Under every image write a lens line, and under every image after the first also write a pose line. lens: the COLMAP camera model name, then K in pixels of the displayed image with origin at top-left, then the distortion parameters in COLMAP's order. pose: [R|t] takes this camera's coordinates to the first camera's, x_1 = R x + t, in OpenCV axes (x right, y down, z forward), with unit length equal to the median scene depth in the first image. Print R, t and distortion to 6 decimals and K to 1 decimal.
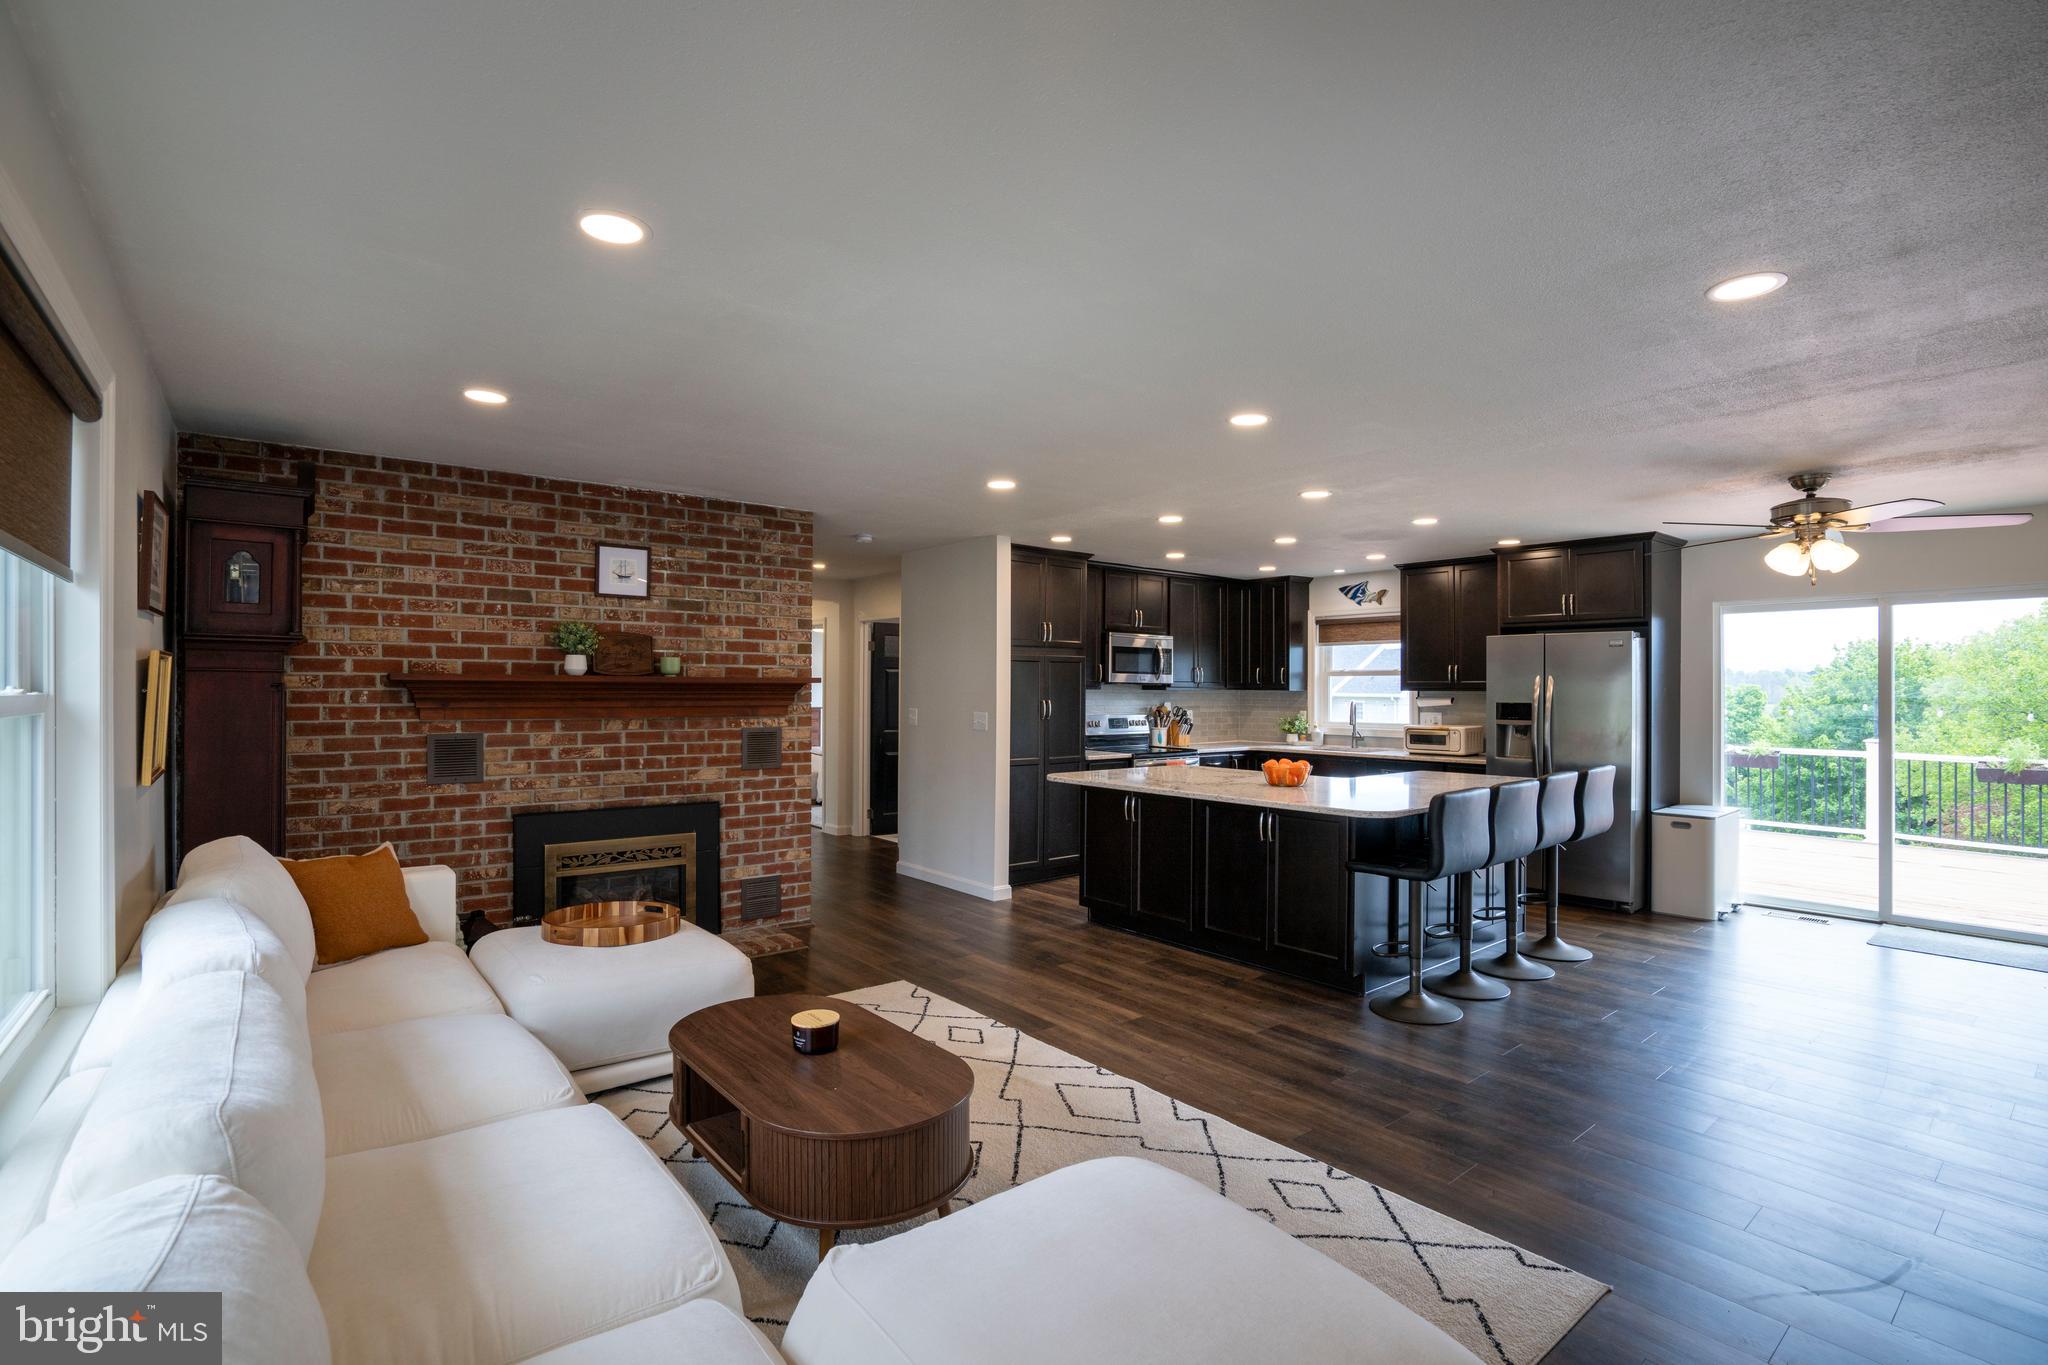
lens RADIAL K [[947.0, 0, 1019.1], [0, 947.0, 688.3], [0, 0, 1]] dist [-0.057663, 0.021268]
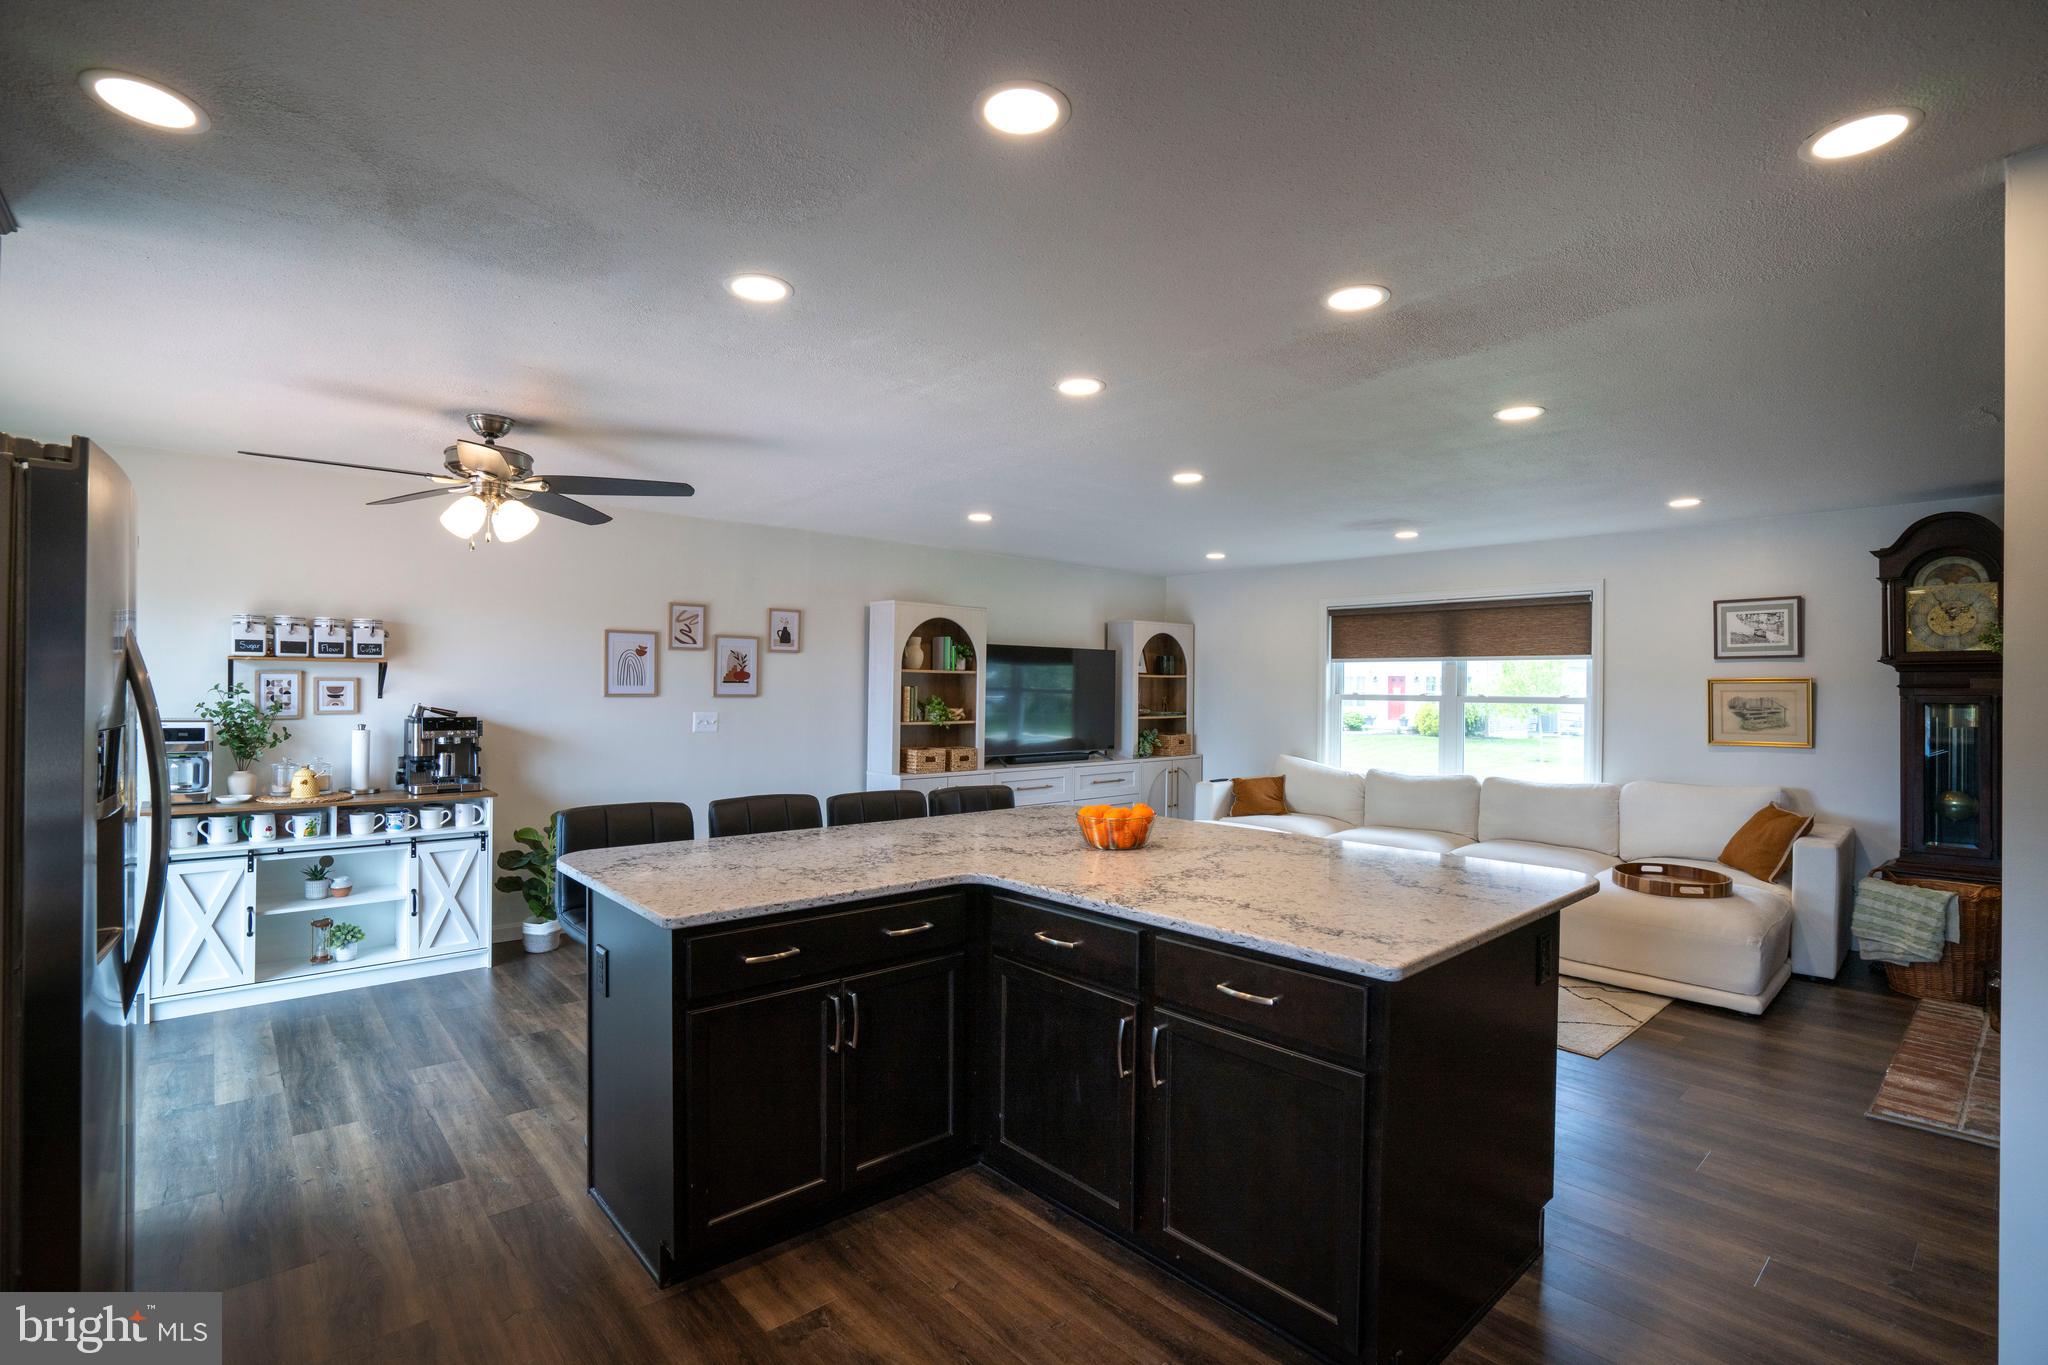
lens RADIAL K [[947.0, 0, 1018.5], [0, 947.0, 682.8], [0, 0, 1]] dist [-0.057663, 0.021268]
pose [[-0.998781, -0.014482, -0.047196, 0.350500], [-0.014132, 0.999870, -0.007752, 0.002652], [0.047302, -0.007076, -0.998856, 1.496995]]
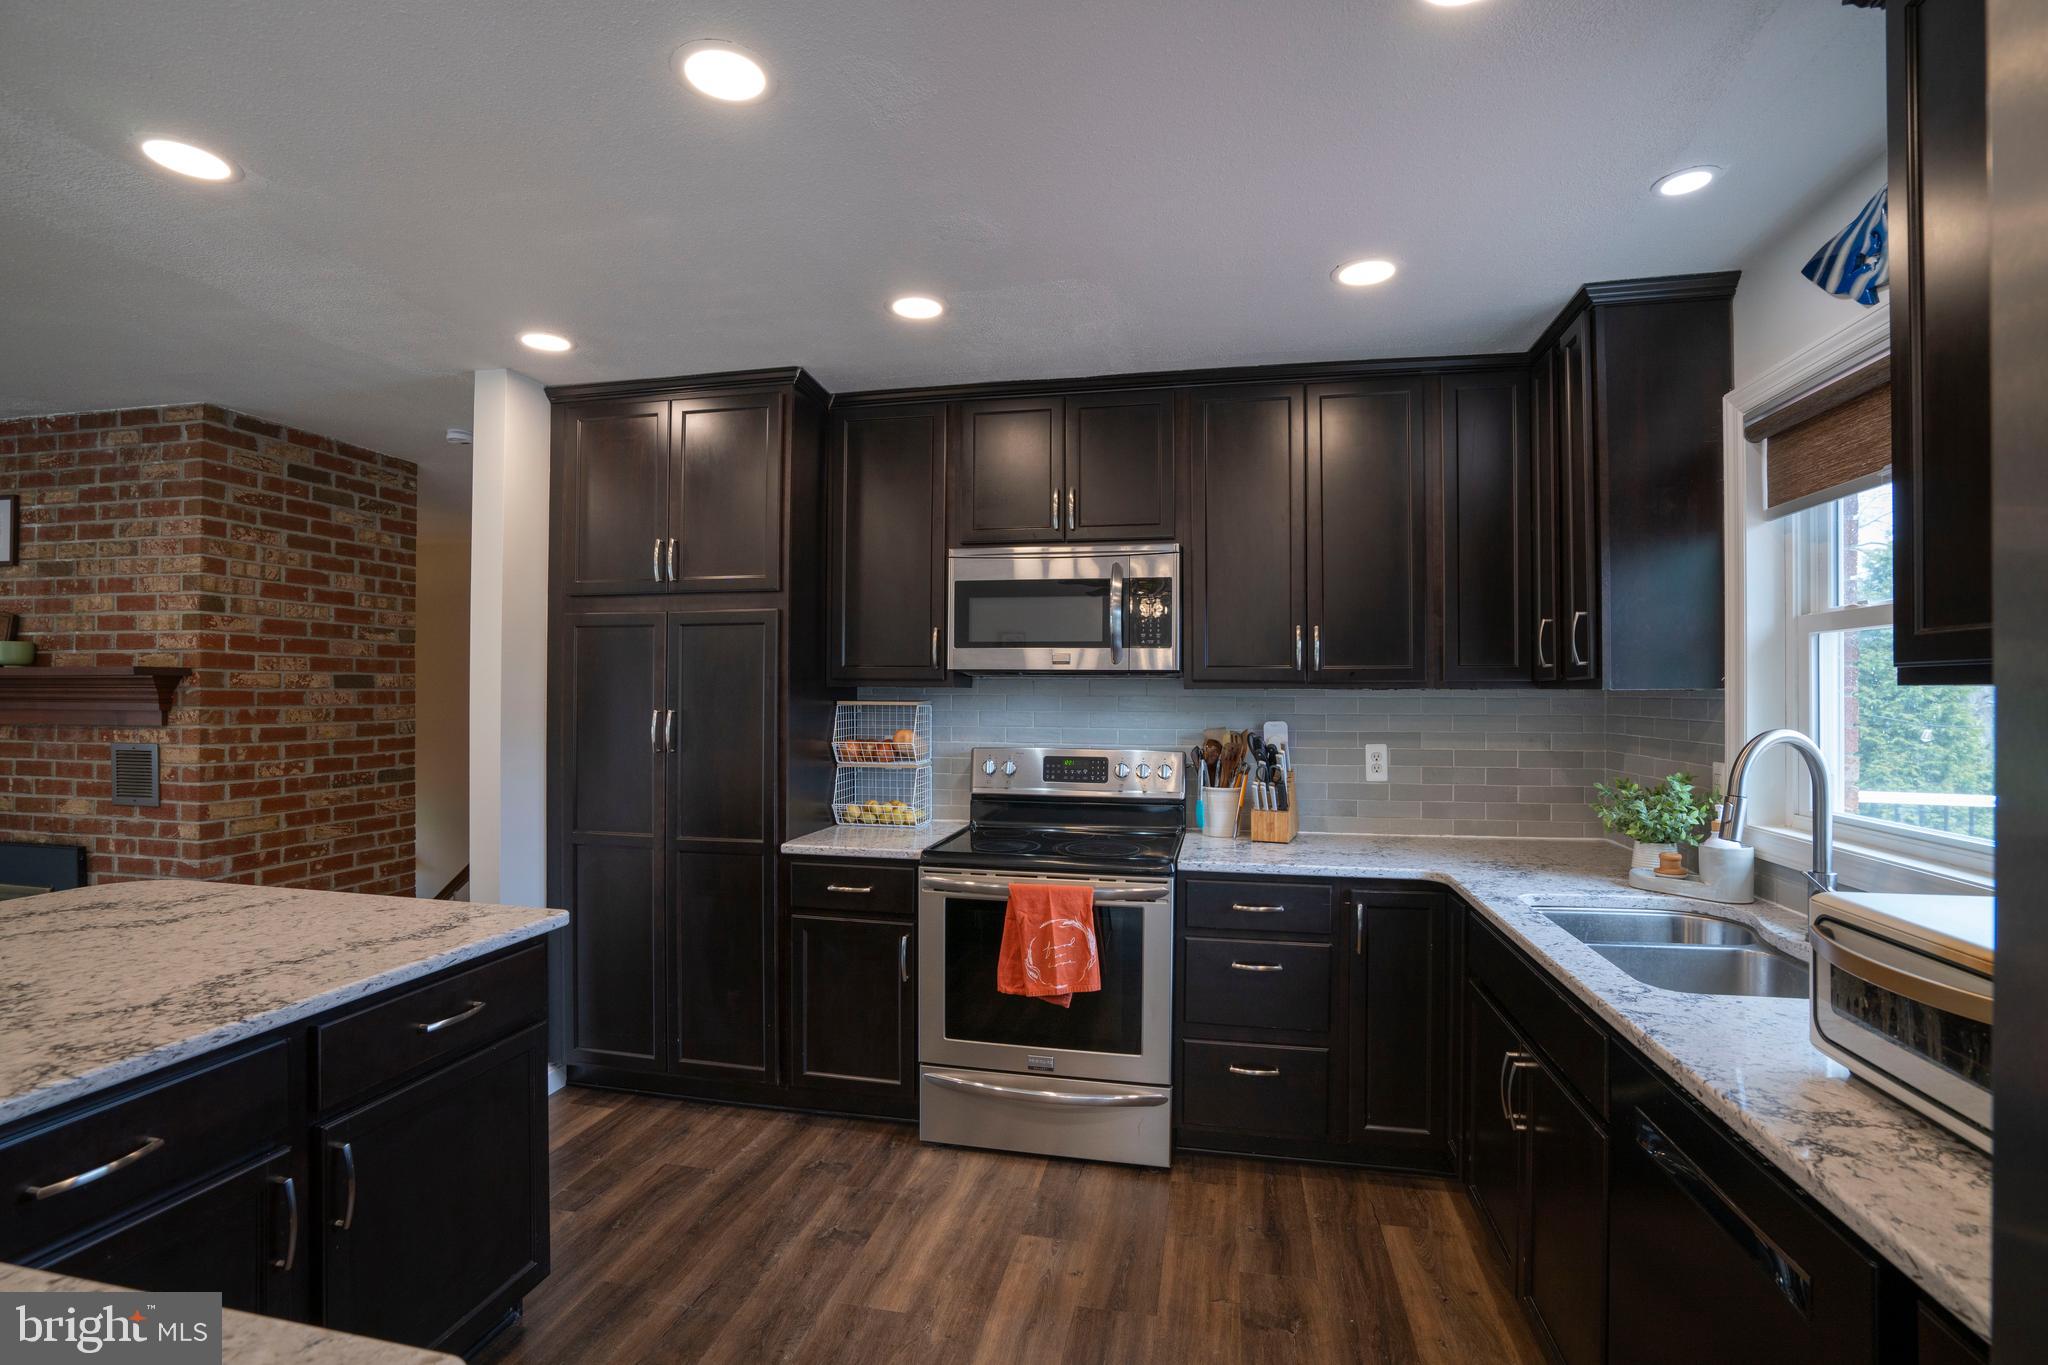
lens RADIAL K [[947.0, 0, 1021.2], [0, 947.0, 687.6], [0, 0, 1]] dist [-0.057663, 0.021268]
pose [[0.628561, -0.005348, -0.777742, 0.619407], [-0.001375, 0.999967, -0.007987, 0.006667], [0.777759, 0.006090, 0.628533, 1.084565]]
